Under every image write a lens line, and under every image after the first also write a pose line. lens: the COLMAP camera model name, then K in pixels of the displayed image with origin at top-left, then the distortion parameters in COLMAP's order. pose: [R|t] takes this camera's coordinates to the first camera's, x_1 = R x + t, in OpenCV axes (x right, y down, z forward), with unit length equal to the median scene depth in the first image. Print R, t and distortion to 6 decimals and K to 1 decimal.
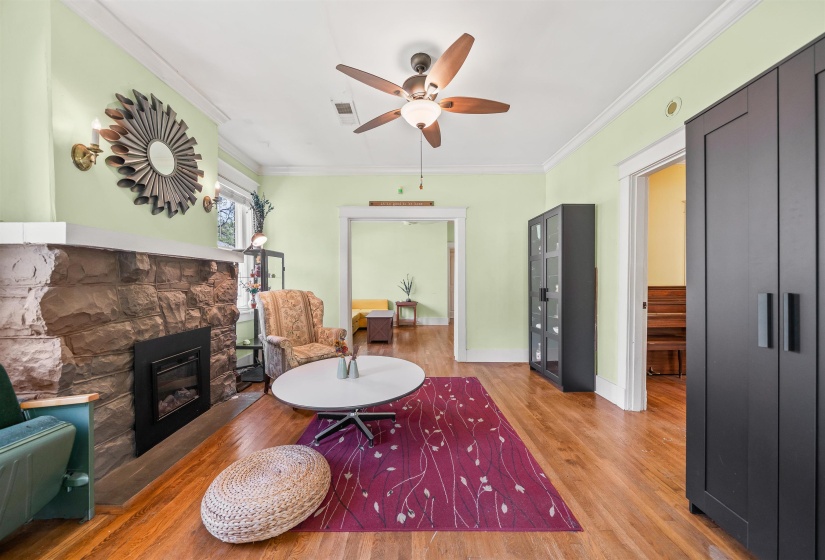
lens RADIAL K [[291.6, 0, 408.1], [0, 291.6, 283.7], [0, 0, 1]] dist [0.007196, -0.000040]
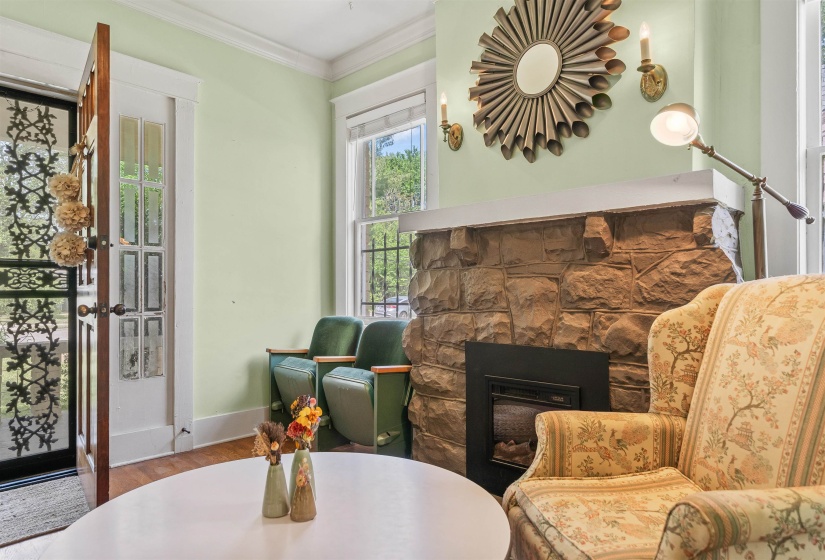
lens RADIAL K [[508.8, 0, 414.1], [0, 508.8, 288.5], [0, 0, 1]] dist [-0.003664, 0.001984]
pose [[-0.682819, 0.003127, -0.730581, 0.139073], [-0.001633, 0.999982, 0.005806, 0.039678], [0.730586, 0.005157, -0.682802, 1.429787]]
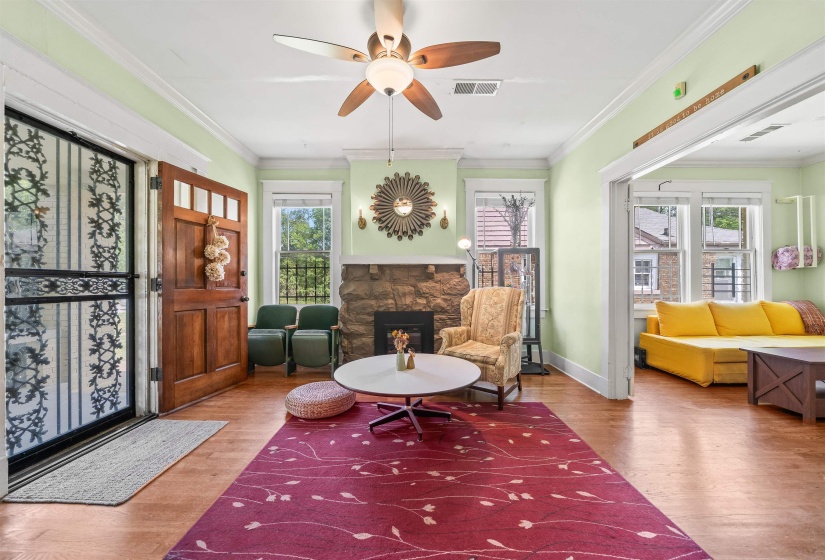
lens RADIAL K [[300.5, 0, 416.4], [0, 300.5, 284.7], [0, 0, 1]] dist [-0.005465, 0.000192]
pose [[0.020316, 0.004617, -0.999783, 0.814358], [-0.005797, 0.999973, 0.004500, 0.012580], [0.999777, 0.005704, 0.020342, 0.955955]]
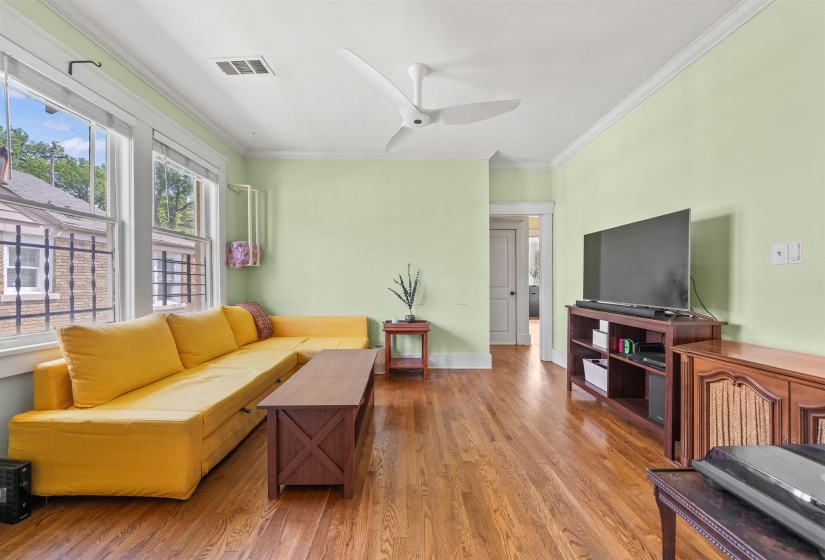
lens RADIAL K [[300.5, 0, 409.7], [0, 300.5, 283.1], [0, 0, 1]] dist [-0.005465, 0.000192]
pose [[0.999972, 0.002162, 0.007127, -0.015089], [-0.002123, 0.999983, -0.005509, 0.005470], [-0.007138, 0.005493, 0.999959, 1.619759]]
